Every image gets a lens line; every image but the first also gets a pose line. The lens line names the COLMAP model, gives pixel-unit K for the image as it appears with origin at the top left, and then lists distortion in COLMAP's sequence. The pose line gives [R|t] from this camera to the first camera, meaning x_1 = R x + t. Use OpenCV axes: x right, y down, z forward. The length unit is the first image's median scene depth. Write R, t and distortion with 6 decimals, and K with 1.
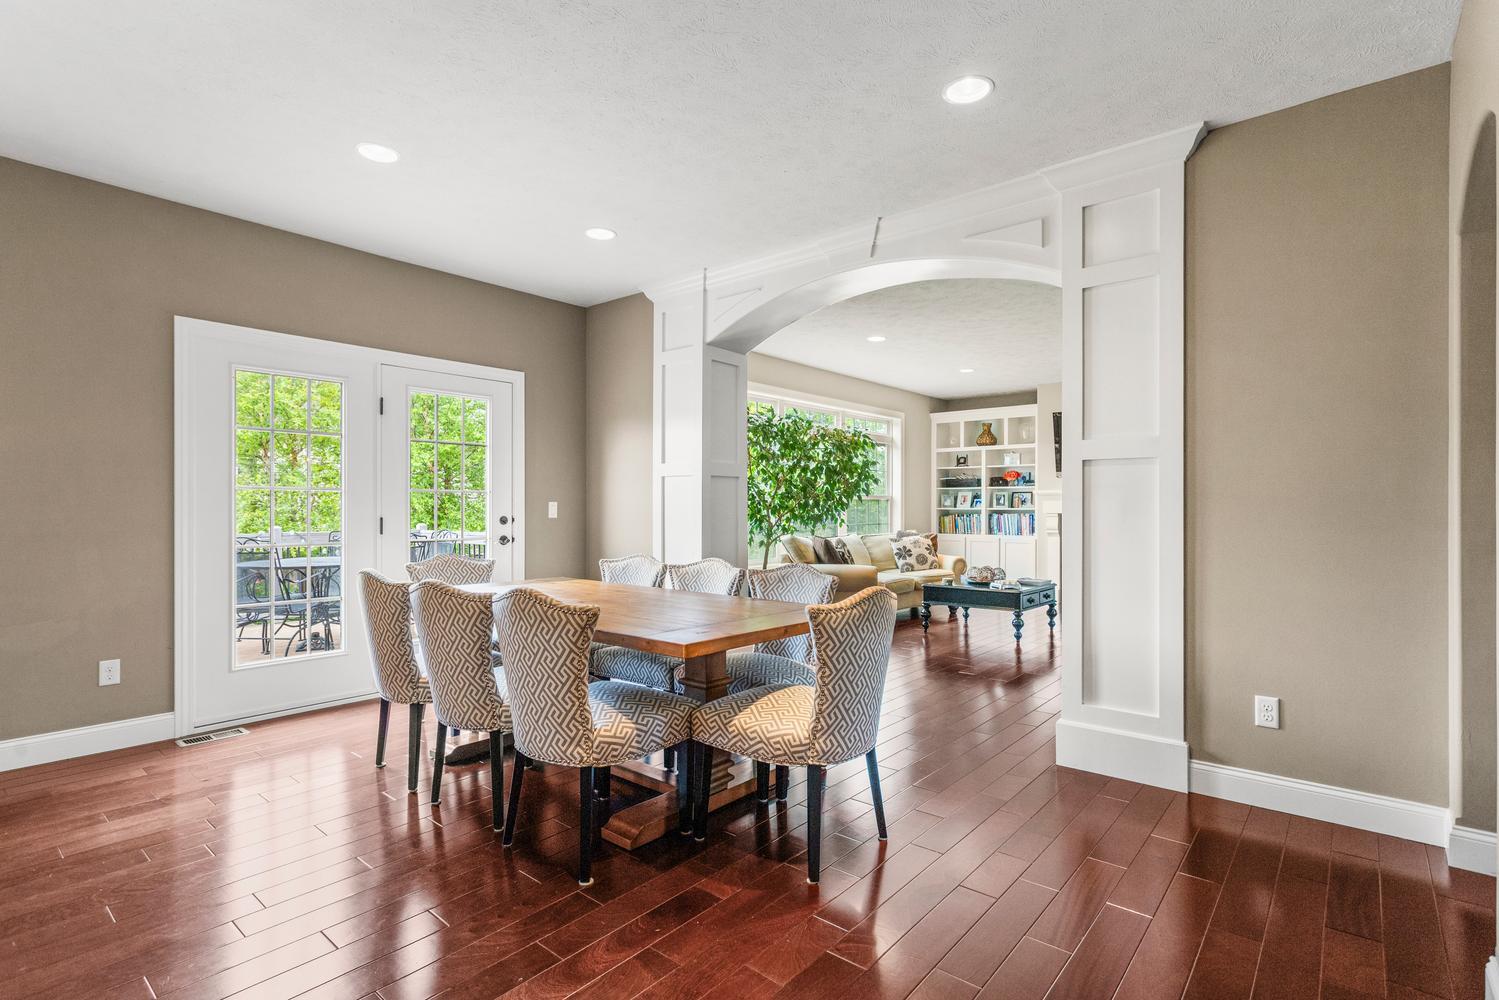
lens RADIAL K [[728.8, 0, 749.9], [0, 728.8, 516.9], [0, 0, 1]] dist [-0.000103, 0.000142]
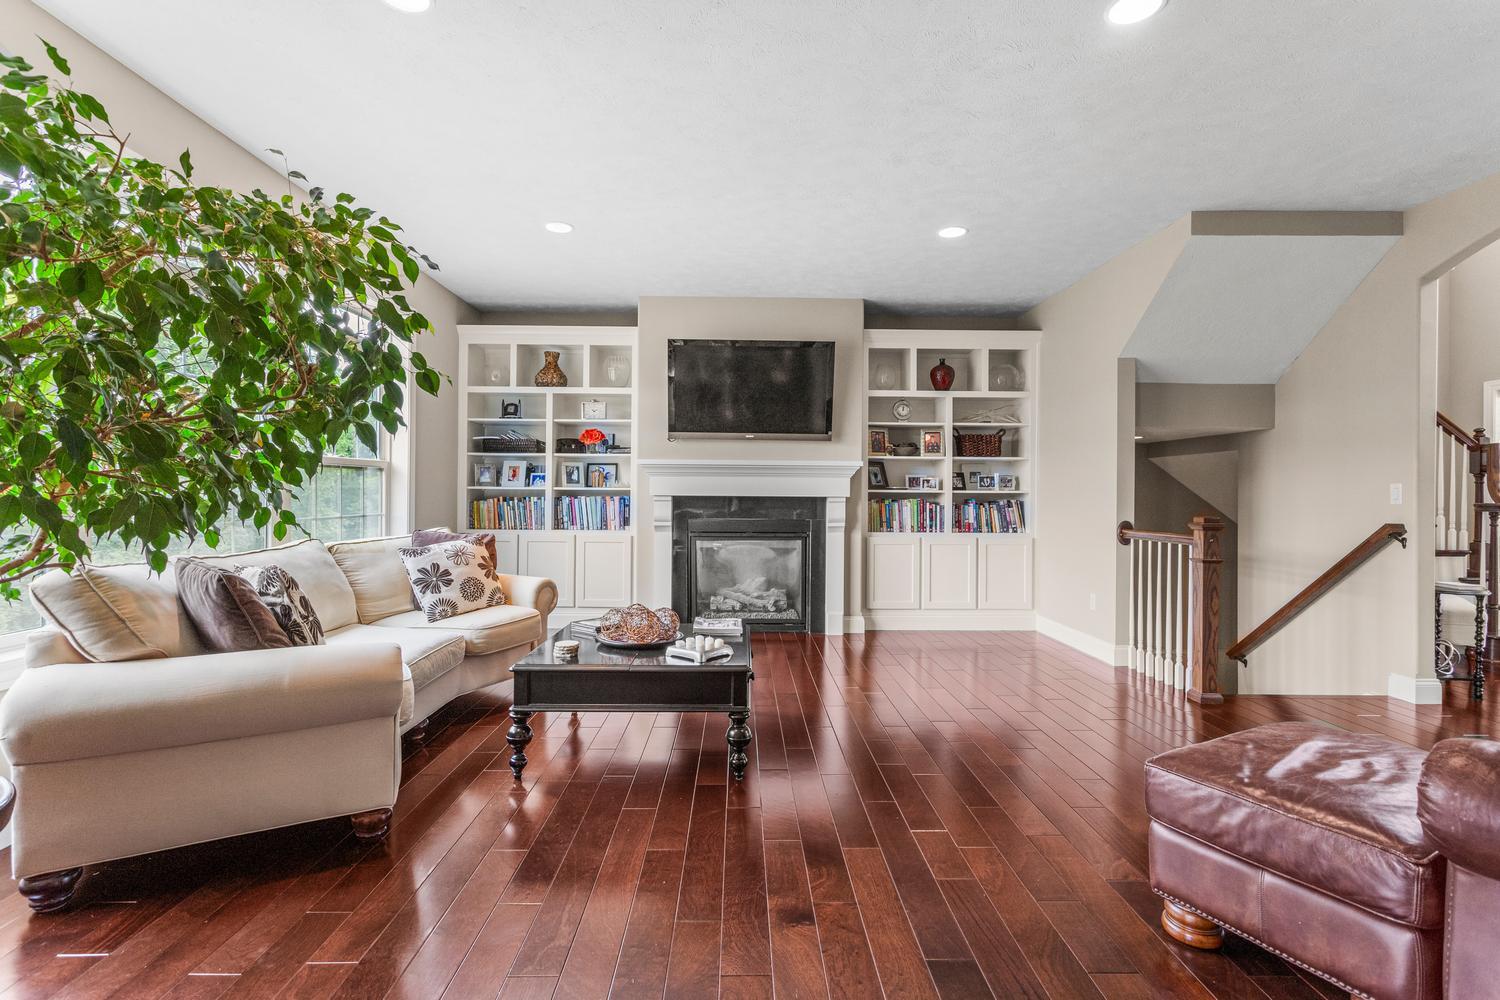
lens RADIAL K [[723.9, 0, 756.0], [0, 723.9, 495.1], [0, 0, 1]] dist [0.004155, 0.000043]
pose [[0.754456, 0.002263, 0.656347, 0.051809], [0.002585, 0.999976, -0.006420, -0.001053], [-0.656346, 0.006541, 0.754432, 0.438282]]
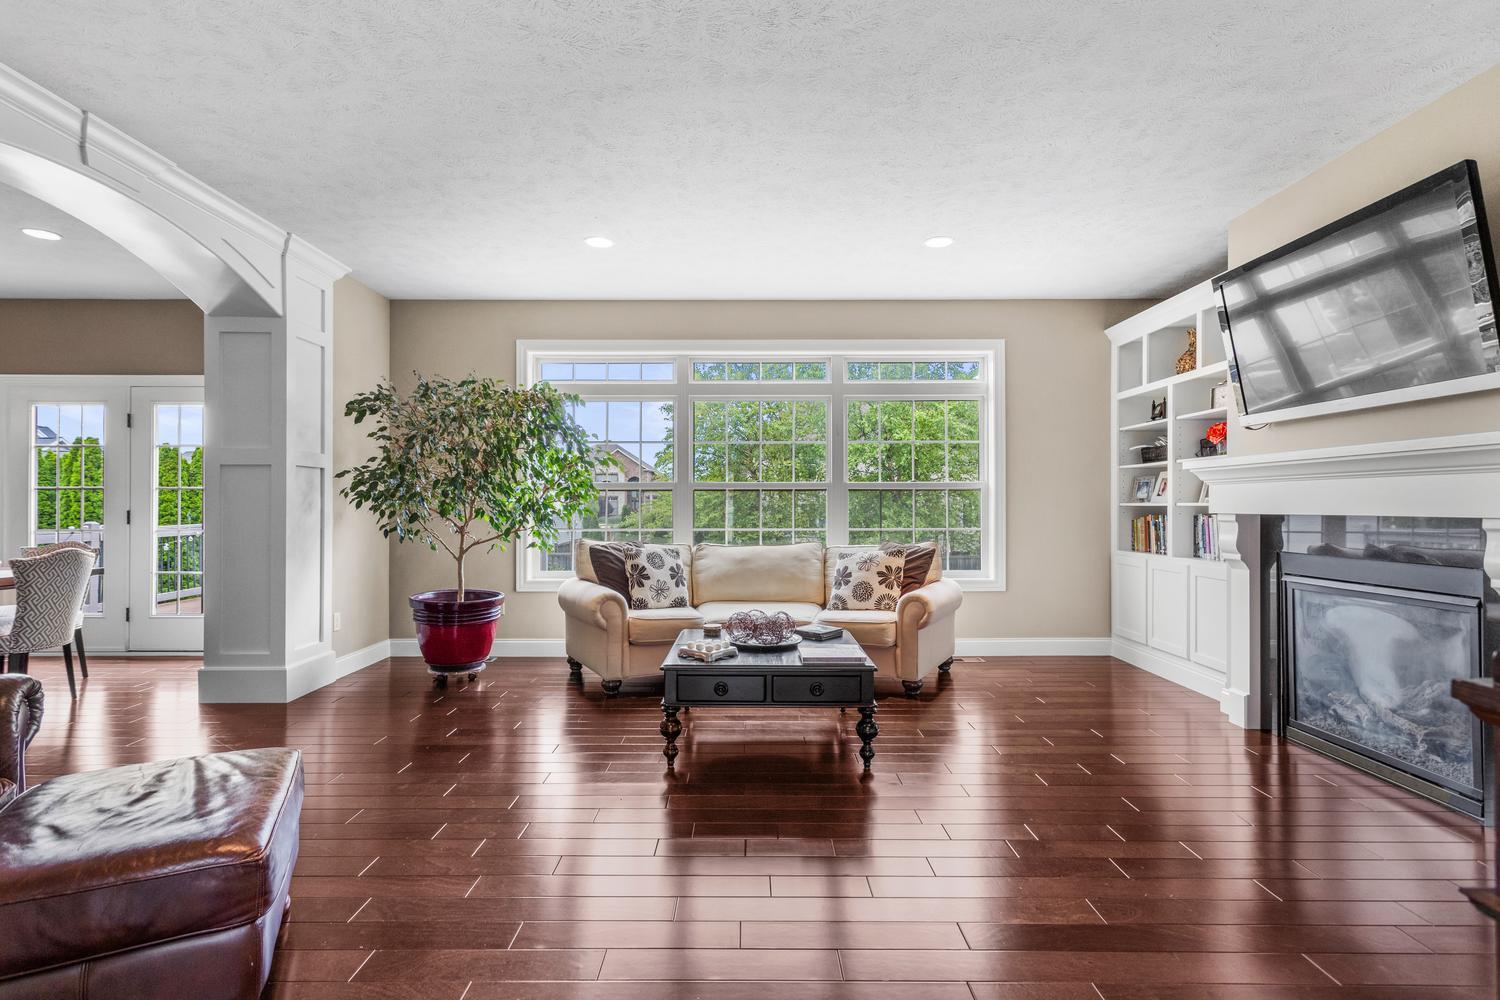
lens RADIAL K [[750.9, 0, 743.6], [0, 750.9, 511.4], [0, 0, 1]] dist [0.011497, 0.000856]
pose [[0.637946, 0.007020, -0.770049, 0.548757], [-0.008866, 0.999959, 0.001771, -0.004628], [0.770030, 0.005698, 0.637982, 0.473559]]
